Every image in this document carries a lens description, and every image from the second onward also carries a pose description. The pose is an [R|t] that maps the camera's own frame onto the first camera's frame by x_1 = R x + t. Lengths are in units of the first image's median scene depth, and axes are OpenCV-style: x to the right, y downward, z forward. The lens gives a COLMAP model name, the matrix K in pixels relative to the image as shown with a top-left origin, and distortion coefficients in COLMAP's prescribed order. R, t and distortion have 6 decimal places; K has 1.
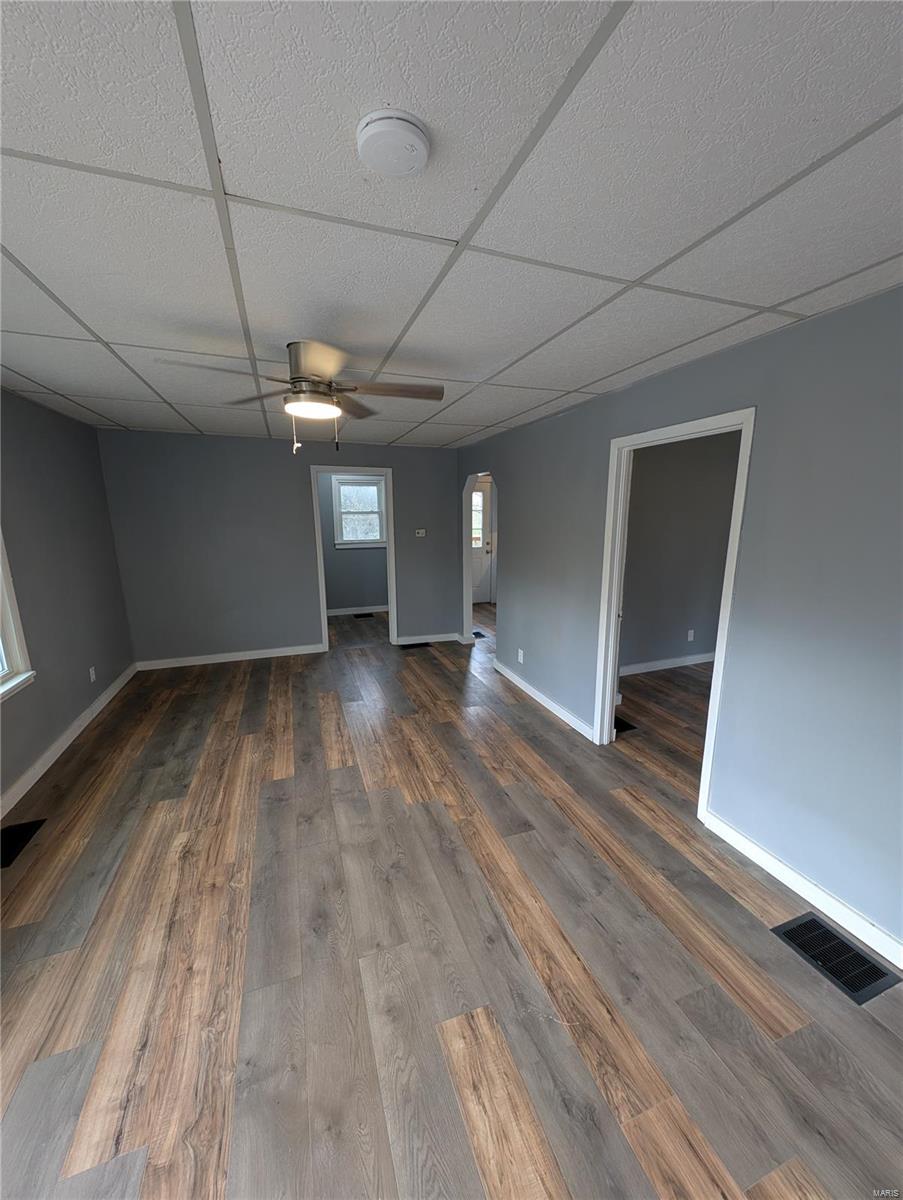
lens RADIAL K [[445.2, 0, 448.4], [0, 445.2, 600.3], [0, 0, 1]] dist [0.002250, -0.001046]
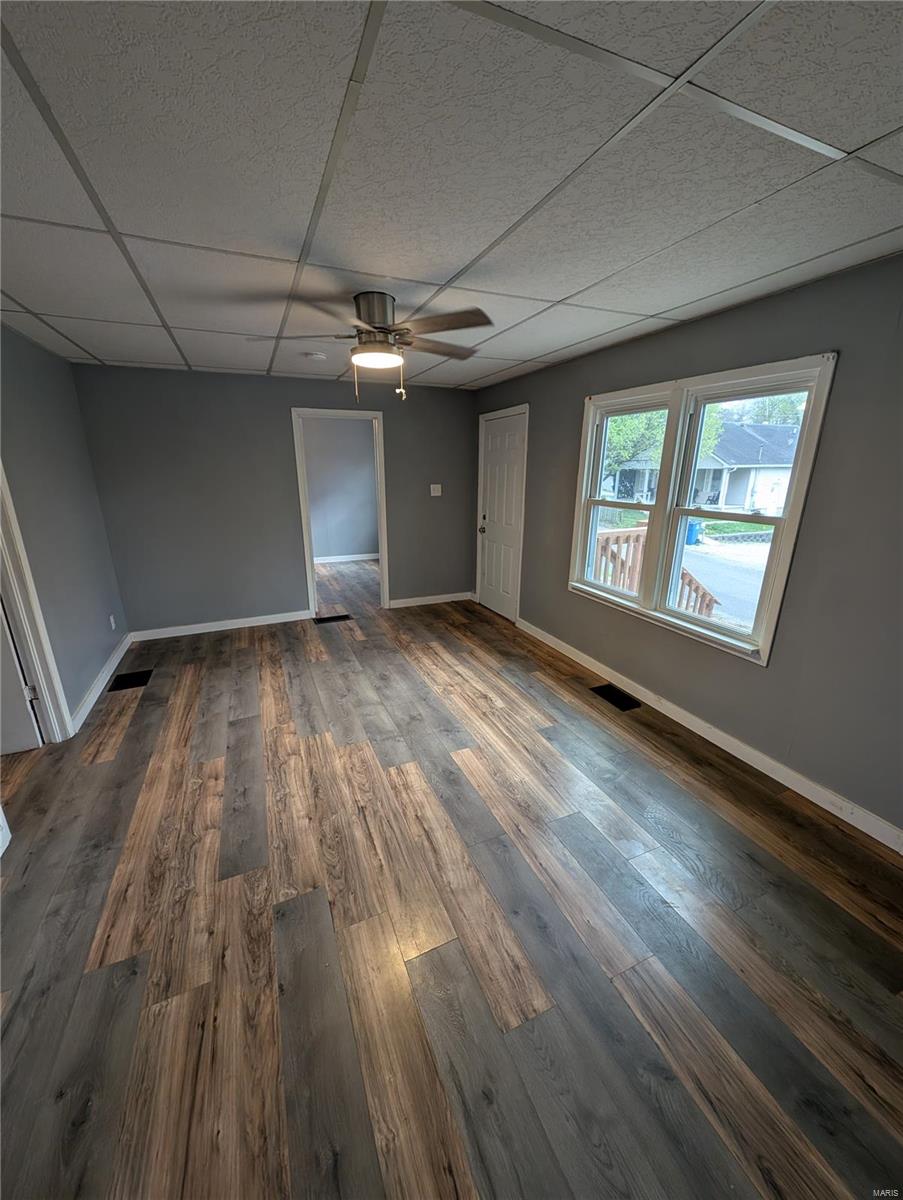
lens RADIAL K [[445.2, 0, 447.0], [0, 445.2, 596.6], [0, 0, 1]] dist [0.002250, -0.001046]
pose [[-0.997884, 0.017815, -0.062531, -0.311385], [-0.013247, 0.885850, 0.463782, -0.346659], [0.063655, 0.463629, -0.883740, 1.796284]]
